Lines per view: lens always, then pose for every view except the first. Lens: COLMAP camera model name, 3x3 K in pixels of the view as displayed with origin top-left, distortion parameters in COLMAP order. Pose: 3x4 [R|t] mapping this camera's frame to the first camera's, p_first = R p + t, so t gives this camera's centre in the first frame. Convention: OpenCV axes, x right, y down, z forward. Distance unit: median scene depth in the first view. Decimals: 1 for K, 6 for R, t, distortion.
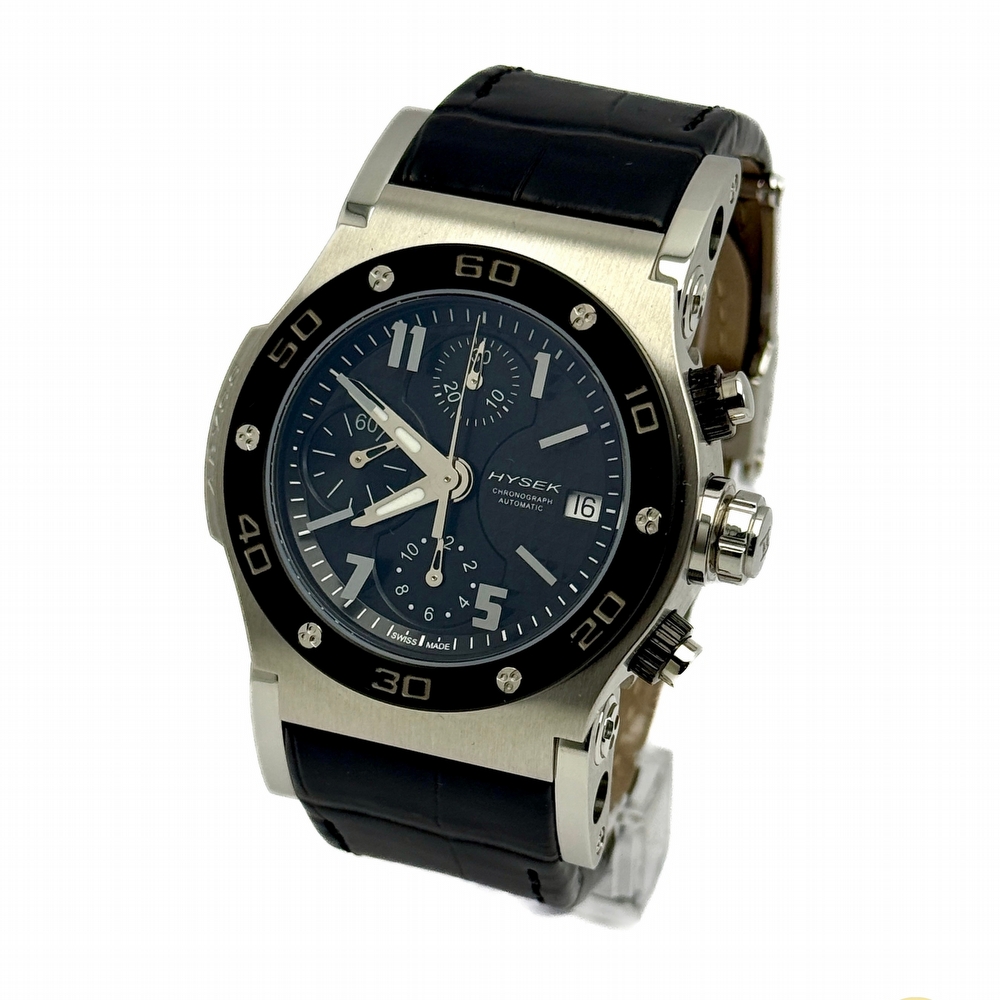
lens RADIAL K [[2709.6, 0, 501.4], [0, 2709.6, 519.4], [0, 0, 1]] dist [0.136547, 0.207631]
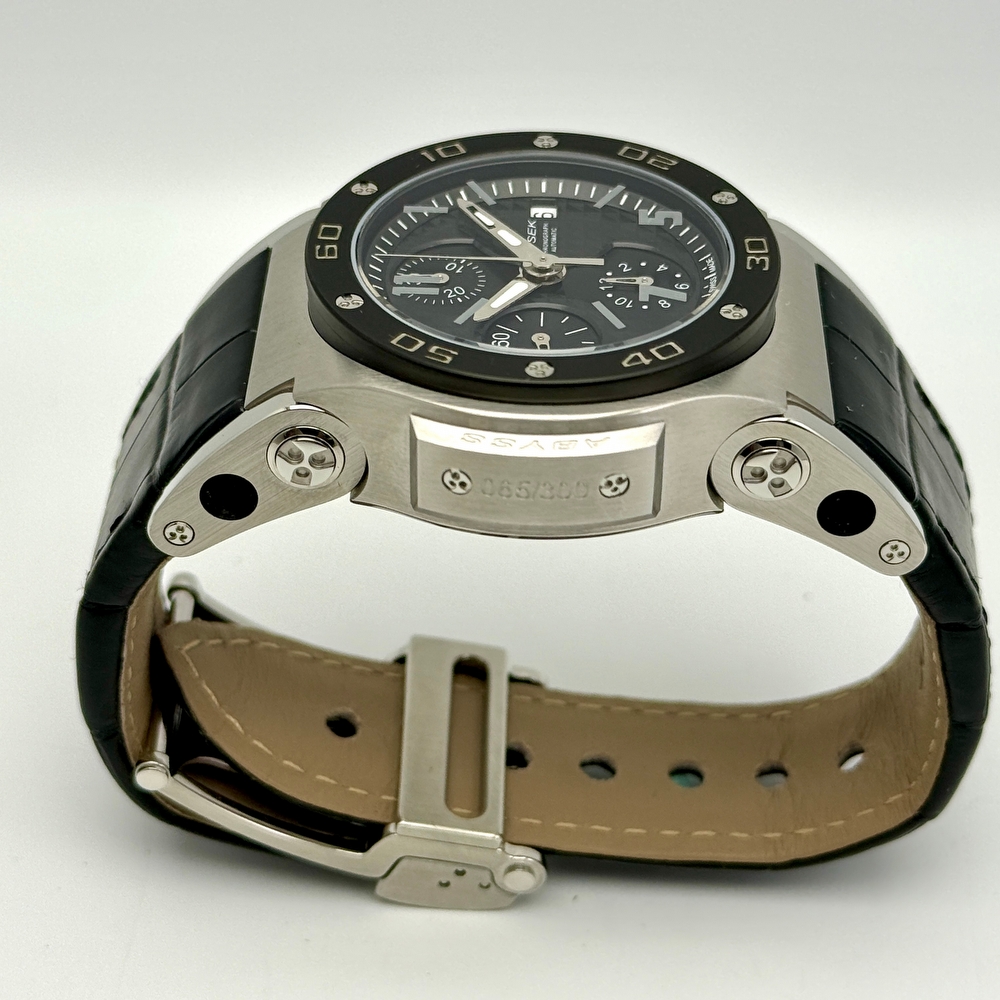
lens RADIAL K [[2709.6, 0, 501.4], [0, 2709.6, 519.4], [0, 0, 1]] dist [0.136547, 0.207631]
pose [[-0.173681, -0.385366, 0.906272, -0.946334], [0.984596, -0.086784, 0.151789, -0.187371], [0.020155, 0.918674, 0.394502, 0.696651]]
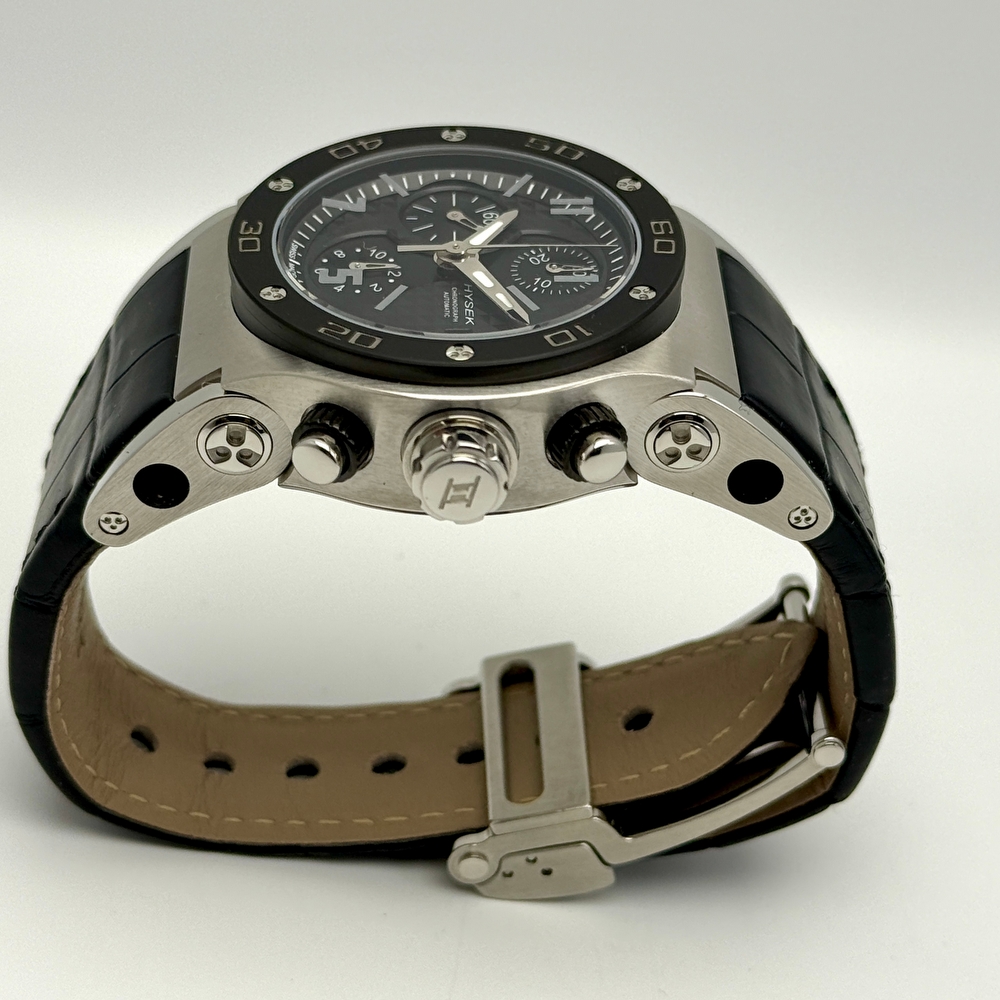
lens RADIAL K [[2720.2, 0, 500.0], [0, 2720.2, 500.0], [0, 0, 1]] dist [-0.036852, -0.250199]
pose [[0.218508, 0.765327, -0.605416, 0.677117], [-0.973963, 0.132628, -0.183866, 0.170133], [-0.060422, 0.629829, 0.774380, 0.264231]]
